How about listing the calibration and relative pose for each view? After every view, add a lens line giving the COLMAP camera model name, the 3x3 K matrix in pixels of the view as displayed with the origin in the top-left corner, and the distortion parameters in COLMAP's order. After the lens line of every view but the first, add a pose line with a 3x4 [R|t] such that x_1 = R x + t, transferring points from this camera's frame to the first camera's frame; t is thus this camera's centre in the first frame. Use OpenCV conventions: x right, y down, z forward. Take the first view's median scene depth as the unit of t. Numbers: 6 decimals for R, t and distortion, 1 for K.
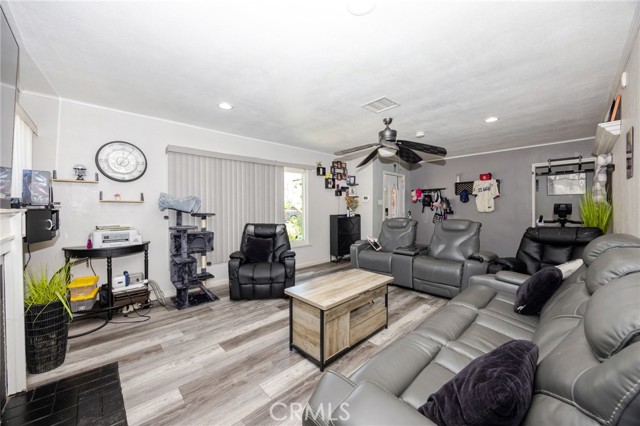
lens RADIAL K [[241.5, 0, 319.1], [0, 241.5, 210.0], [0, 0, 1]] dist [-0.002407, -0.000295]
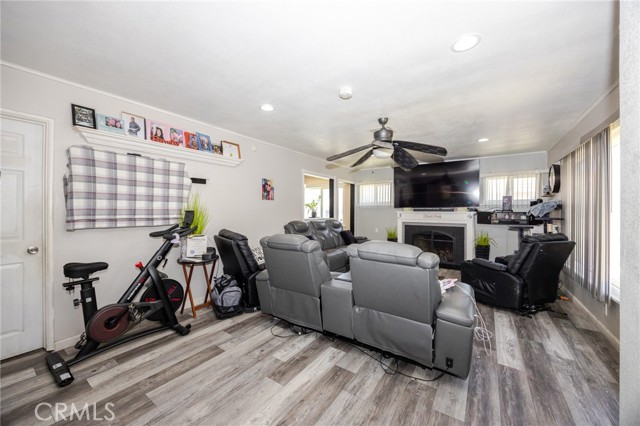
lens RADIAL K [[241.5, 0, 319.1], [0, 241.5, 210.0], [0, 0, 1]] dist [-0.002407, -0.000295]
pose [[-0.977817, 0.003721, -0.209429, 0.484154], [0.001472, 0.999940, 0.010895, -0.022555], [0.209457, 0.010345, -0.977763, 1.248307]]
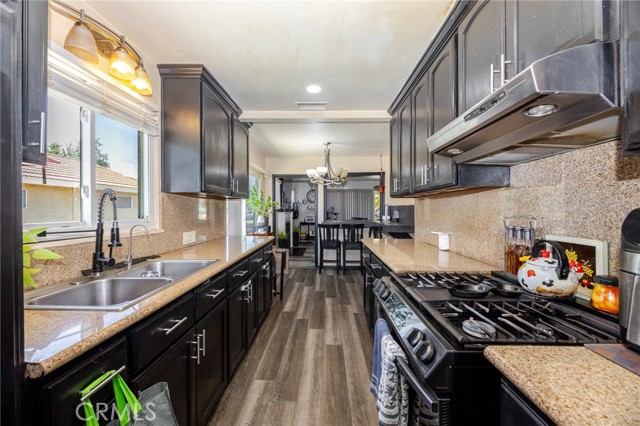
lens RADIAL K [[241.5, 0, 319.1], [0, 241.5, 210.0], [0, 0, 1]] dist [-0.002407, -0.000295]
pose [[0.710759, 0.007454, -0.703396, 0.935952], [-0.006430, 0.999971, 0.004100, -0.020516], [0.703406, 0.001609, 0.710786, -0.761134]]
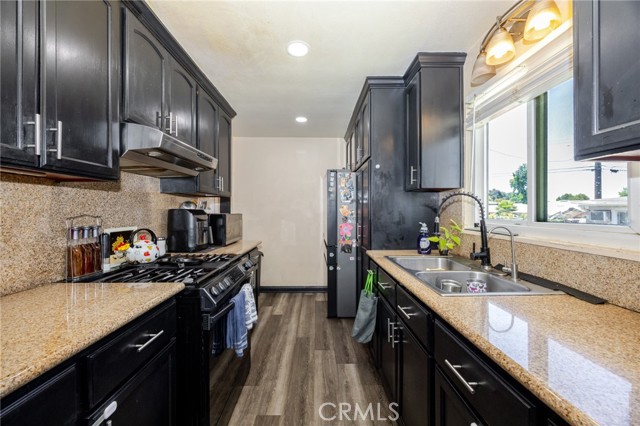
lens RADIAL K [[243.4, 0, 319.5], [0, 243.4, 209.7], [0, 0, 1]] dist [-0.002797, -0.000163]
pose [[-0.743746, 0.007517, 0.668420, 0.531345], [0.009062, 0.999958, -0.001162, -0.018160], [-0.668401, 0.005193, -0.743783, -0.392450]]
